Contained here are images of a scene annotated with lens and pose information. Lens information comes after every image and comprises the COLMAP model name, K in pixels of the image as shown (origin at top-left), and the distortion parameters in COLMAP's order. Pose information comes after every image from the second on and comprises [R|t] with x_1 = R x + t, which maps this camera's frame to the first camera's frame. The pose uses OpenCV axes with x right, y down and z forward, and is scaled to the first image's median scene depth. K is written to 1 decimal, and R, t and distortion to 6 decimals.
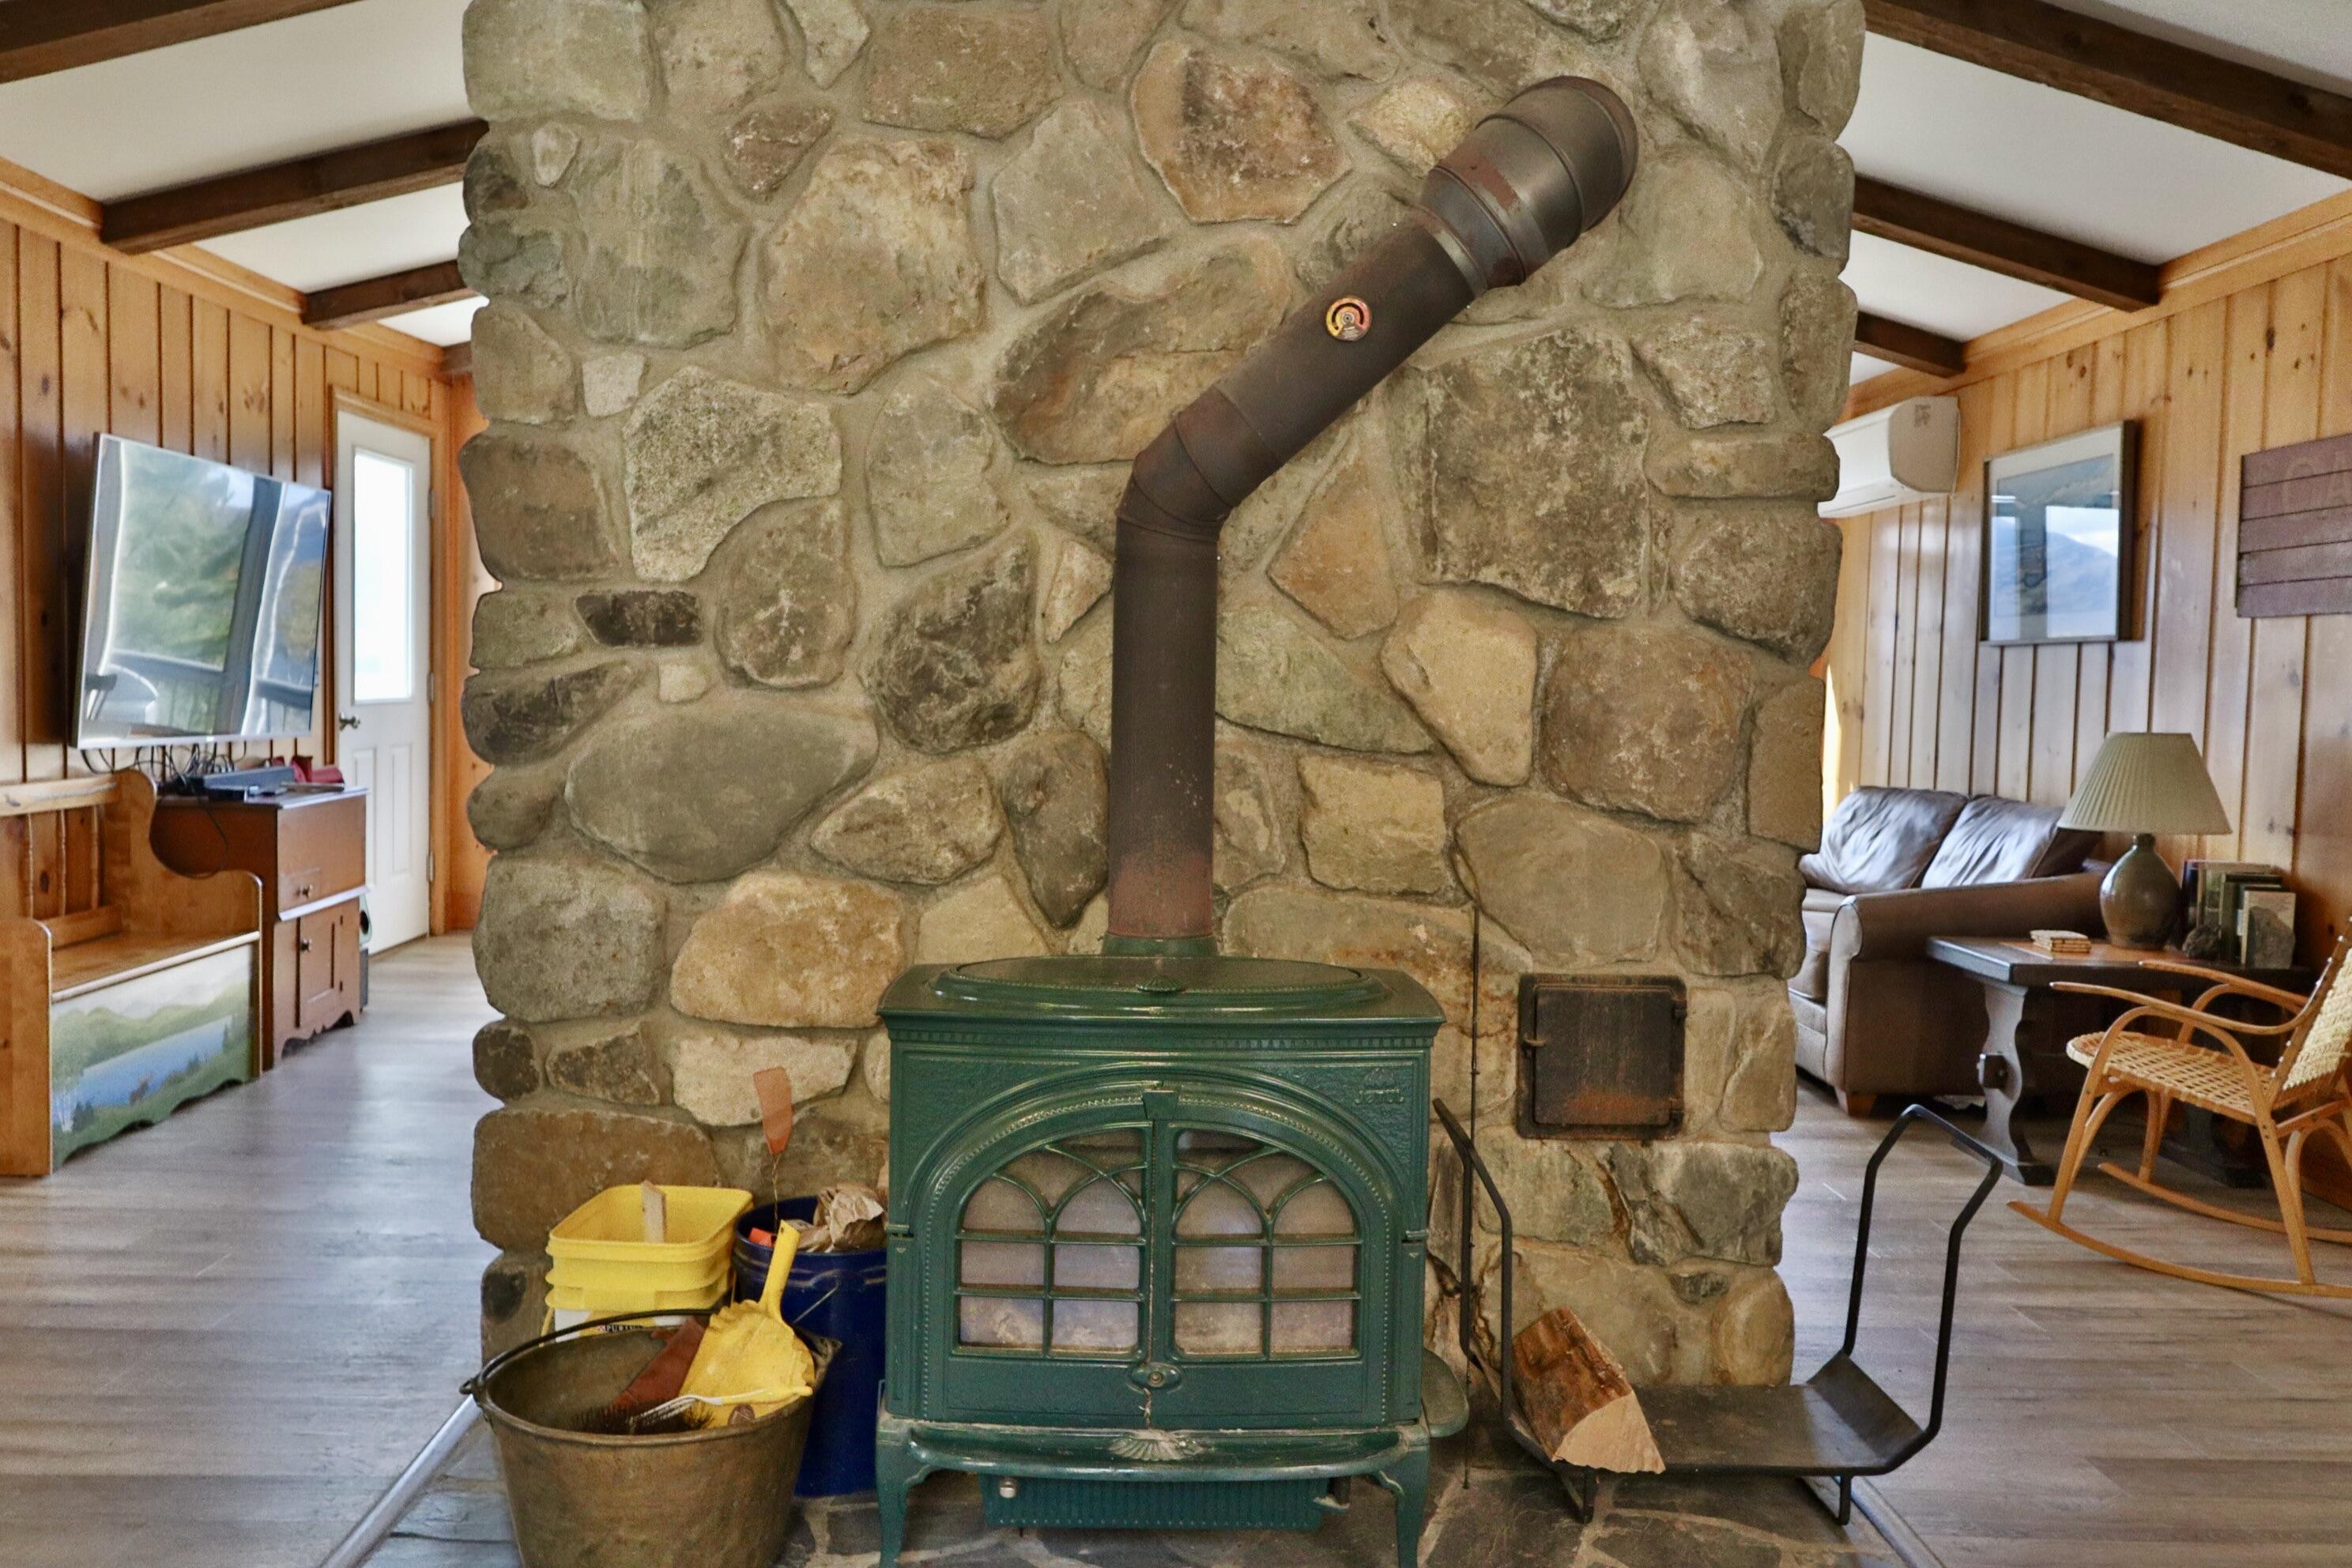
lens RADIAL K [[1888.9, 0, 1174.0], [0, 1888.9, 775.9], [0, 0, 1]] dist [0.002402, 0.005187]
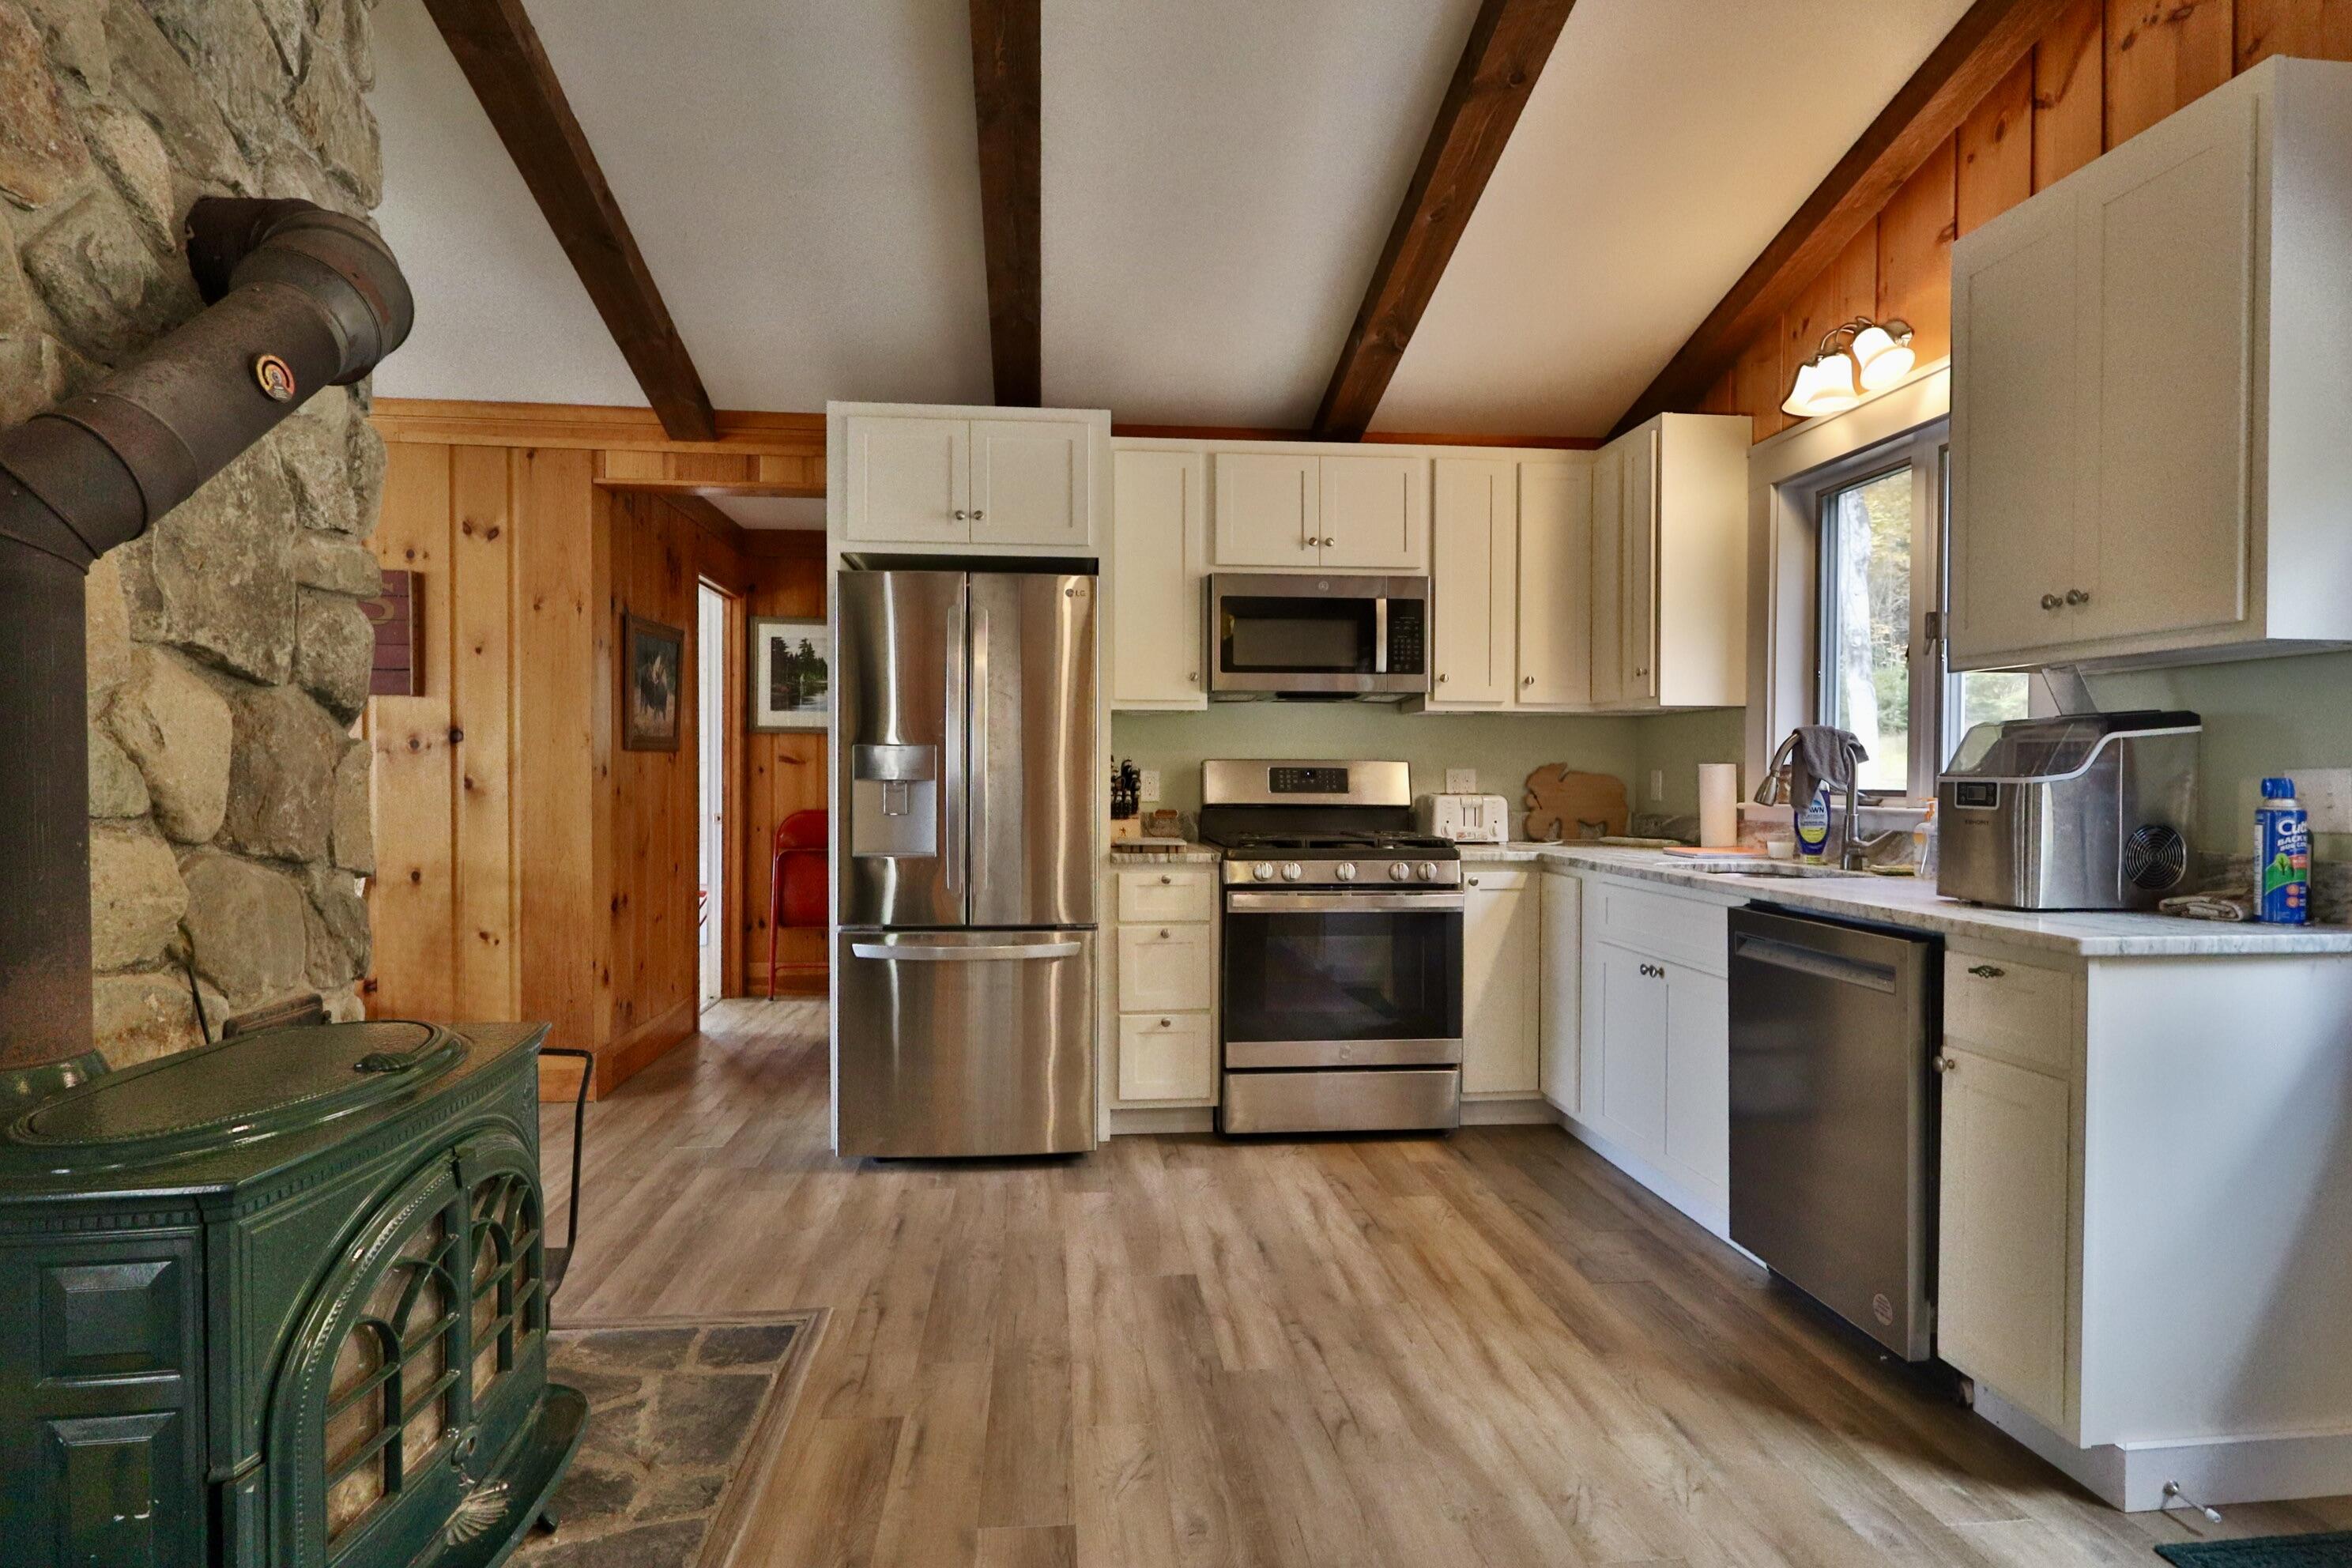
lens RADIAL K [[1230.2, 0, 1177.2], [0, 1230.2, 789.7], [0, 0, 1]] dist [-0.000639, 0.000218]
pose [[-0.085918, -0.036296, 0.995641, -0.543313], [0.051275, 0.997851, 0.040801, -0.024223], [-0.994982, 0.054557, -0.083872, 0.535206]]
